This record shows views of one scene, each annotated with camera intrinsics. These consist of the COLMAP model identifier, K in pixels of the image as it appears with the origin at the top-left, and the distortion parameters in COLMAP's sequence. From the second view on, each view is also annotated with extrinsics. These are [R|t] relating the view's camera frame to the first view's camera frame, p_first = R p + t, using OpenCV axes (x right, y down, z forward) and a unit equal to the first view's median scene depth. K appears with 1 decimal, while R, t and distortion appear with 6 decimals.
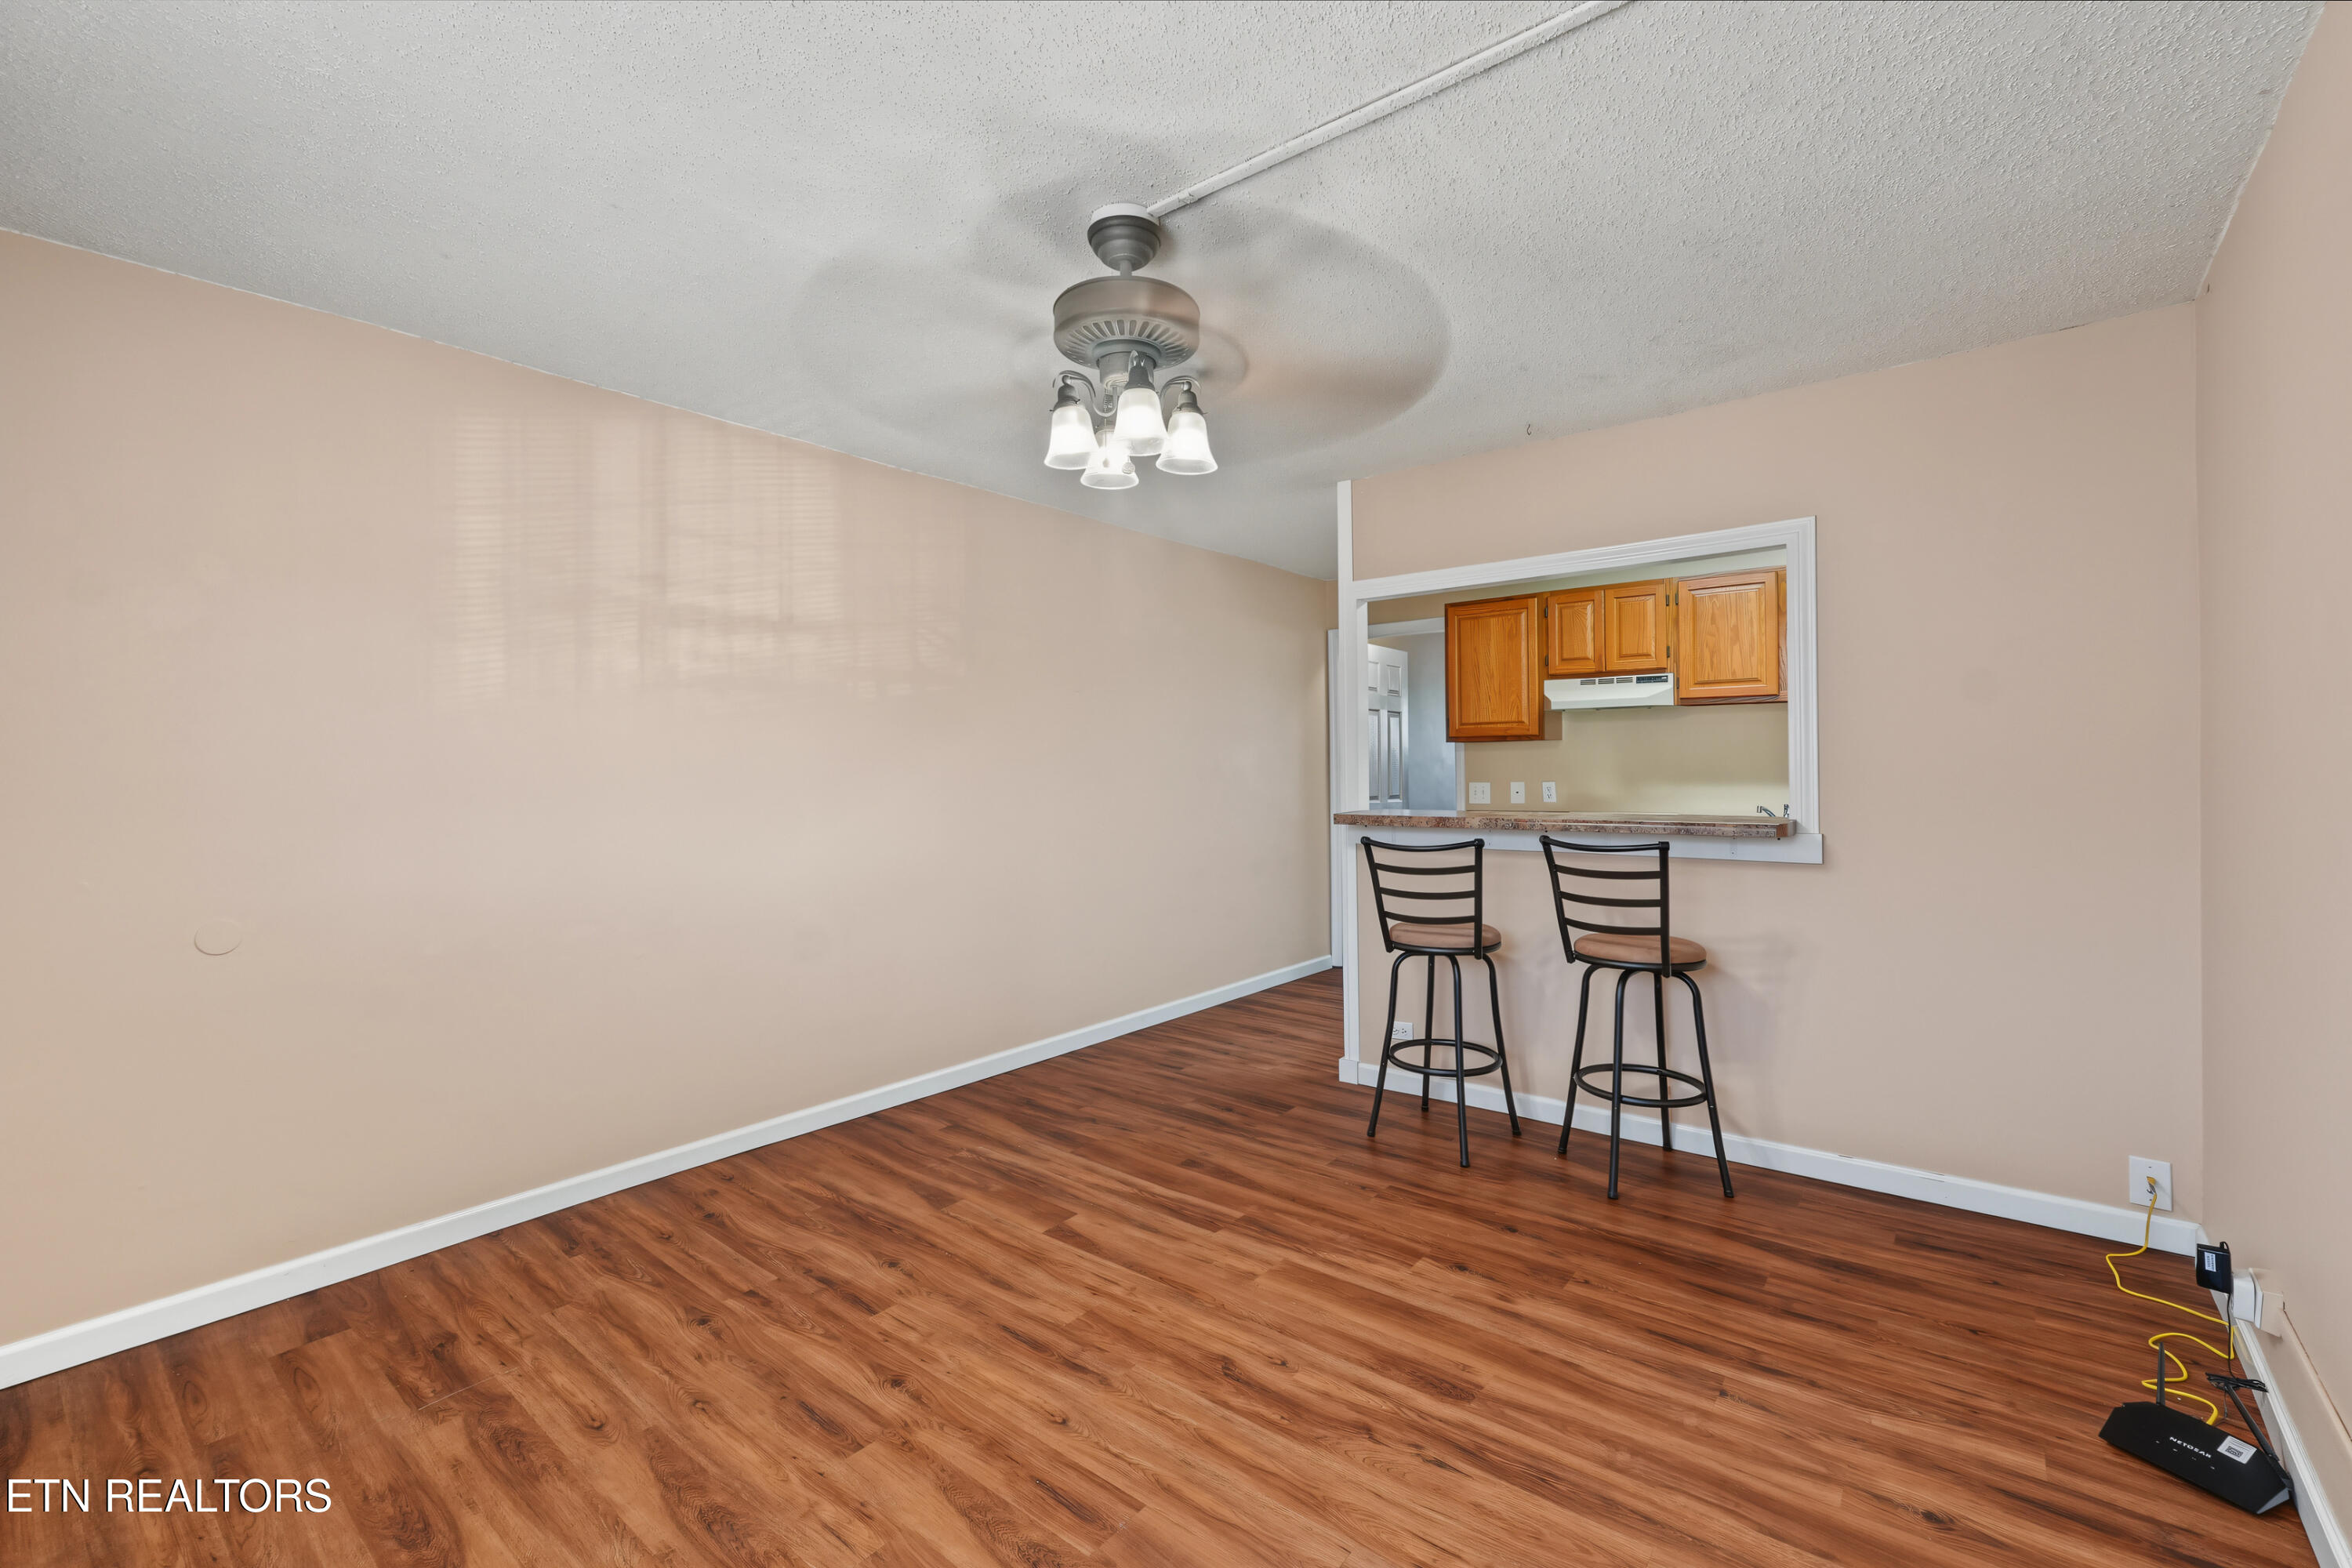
lens RADIAL K [[998.5, 0, 1176.5], [0, 998.5, 765.8], [0, 0, 1]] dist [-0.004059, 0.000224]
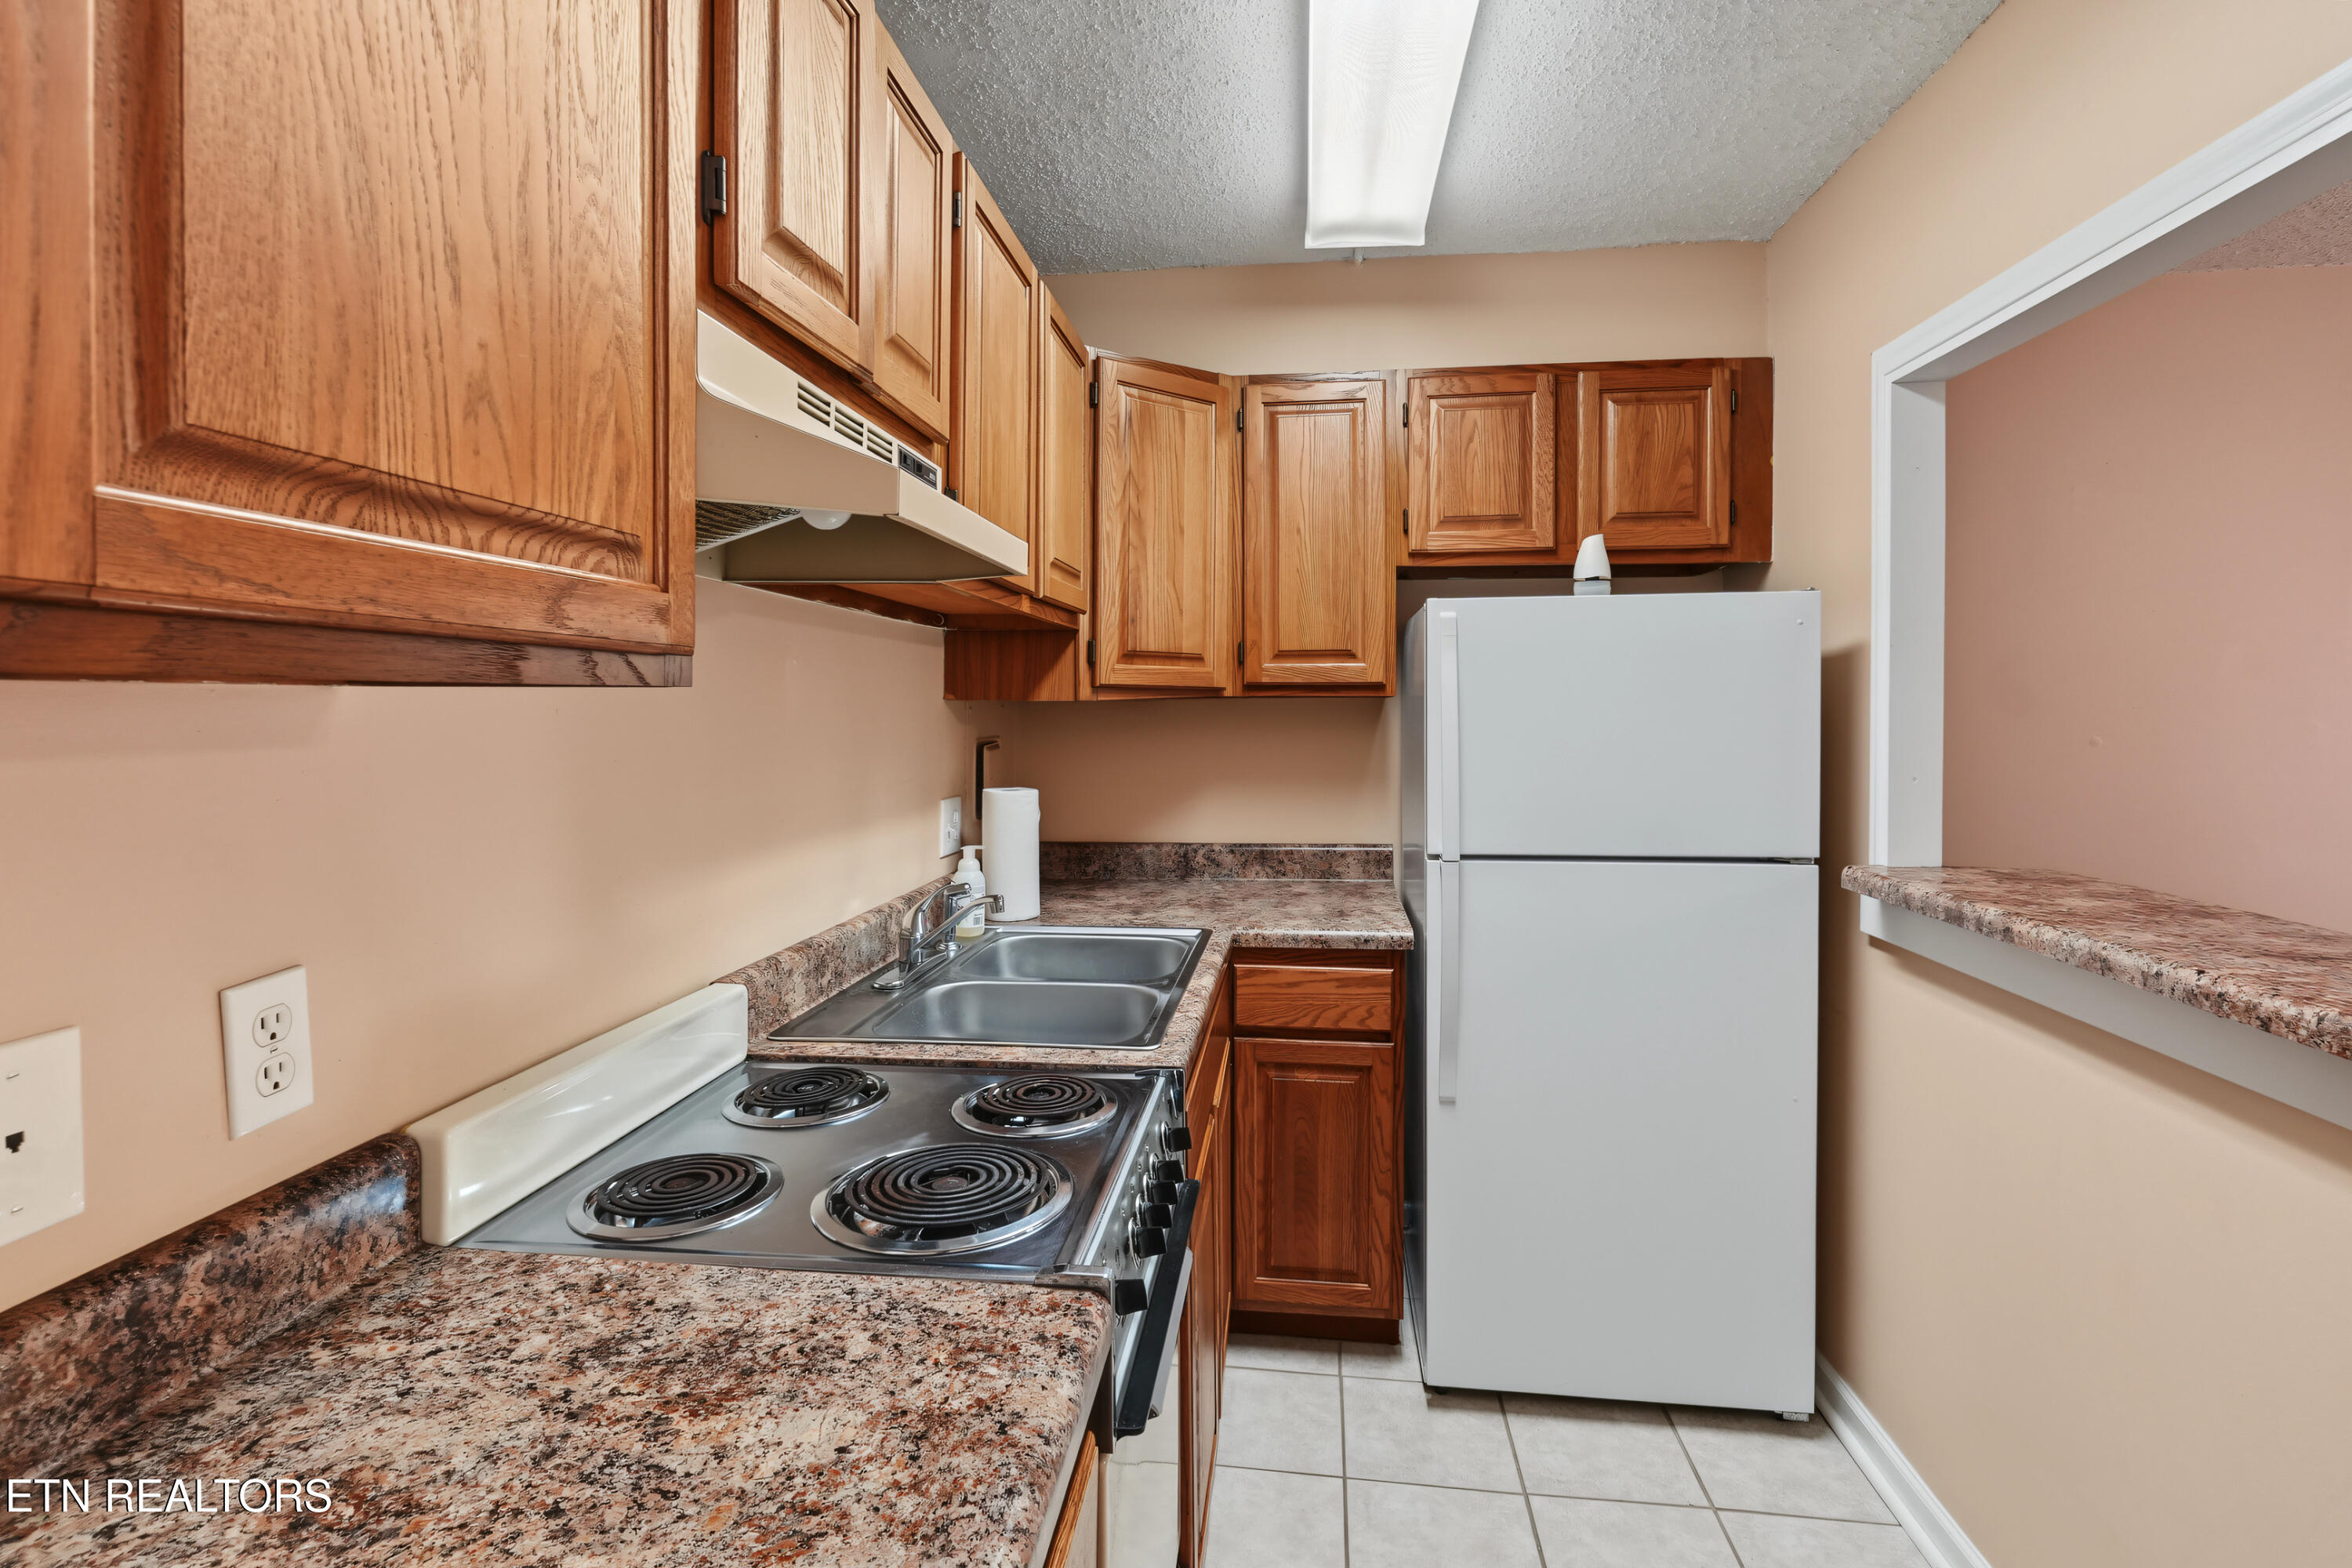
lens RADIAL K [[1127.4, 0, 1173.7], [0, 1127.4, 725.6], [0, 0, 1]] dist [-0.000317, 0.000164]
pose [[-0.528919, -0.005524, 0.848654, 0.207849], [0.002697, 0.999963, 0.008189, -0.024613], [-0.848668, 0.006620, -0.528885, 1.189519]]
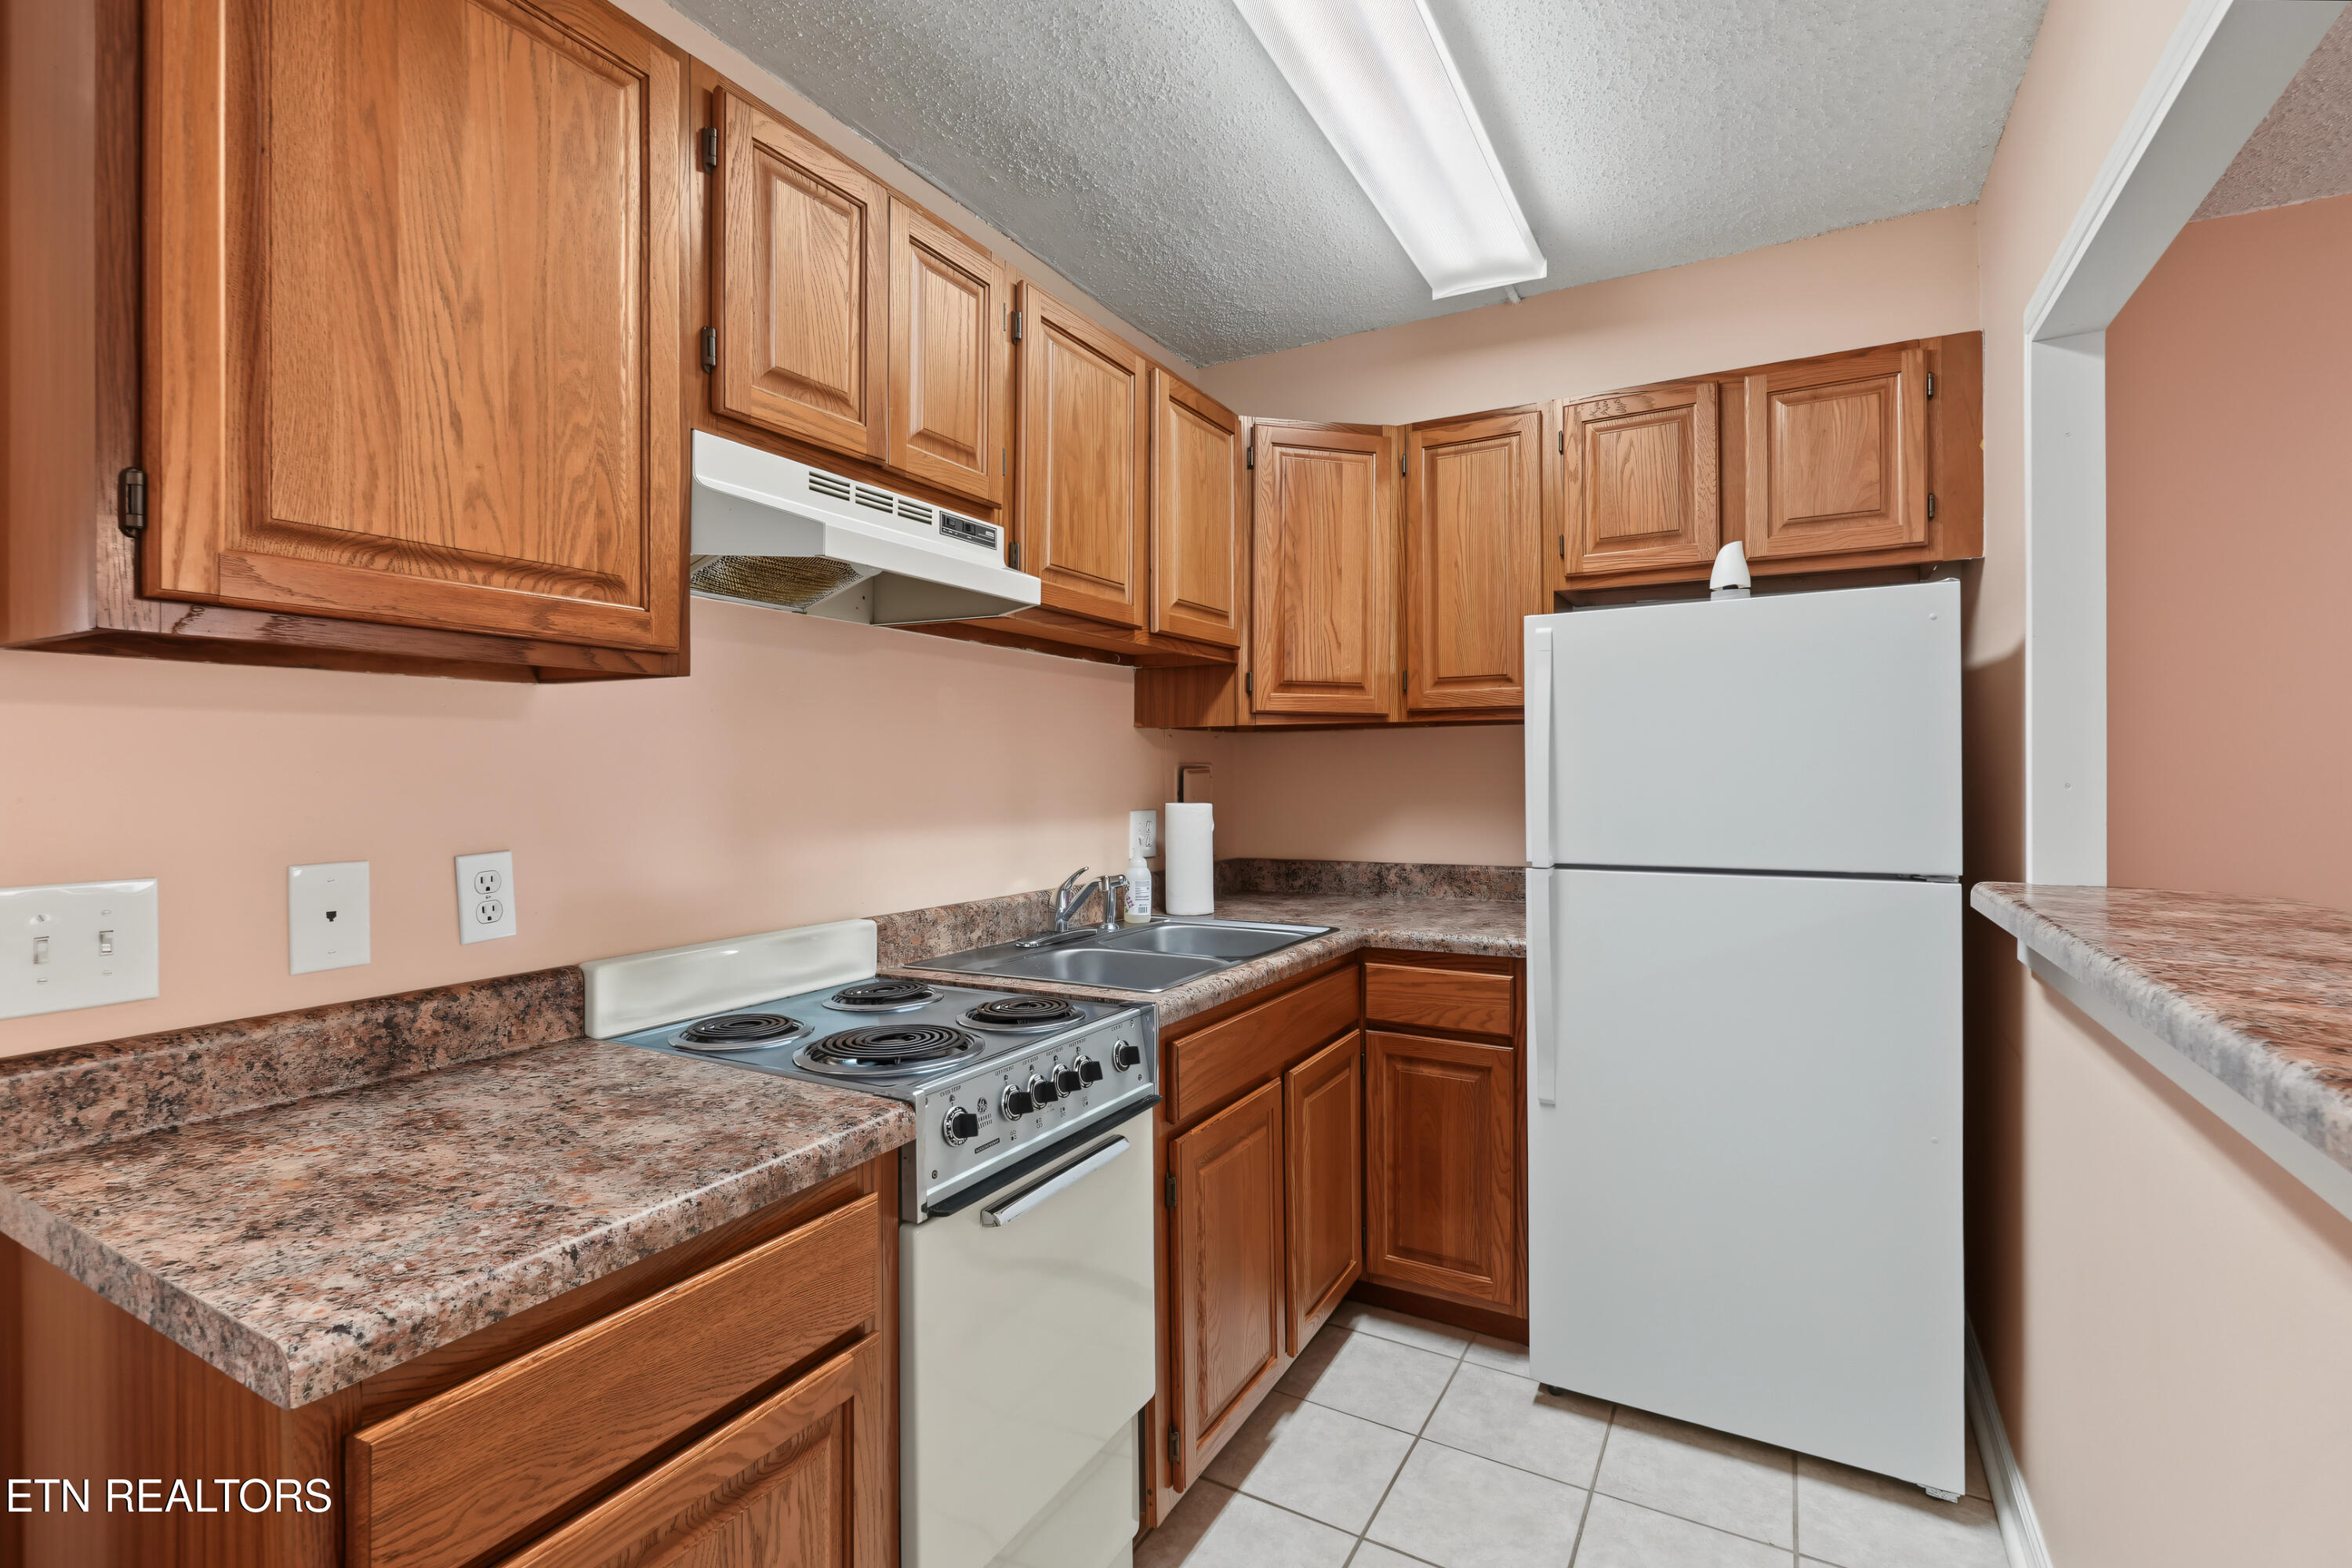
lens RADIAL K [[1079.2, 0, 1175.7], [0, 1079.2, 776.3], [0, 0, 1]] dist [0.000296, 0.000138]
pose [[-0.164806, 0.006173, 0.986307, 0.110422], [0.002053, 0.999980, -0.005916, -0.000434], [-0.986324, 0.001050, -0.164815, 1.072650]]
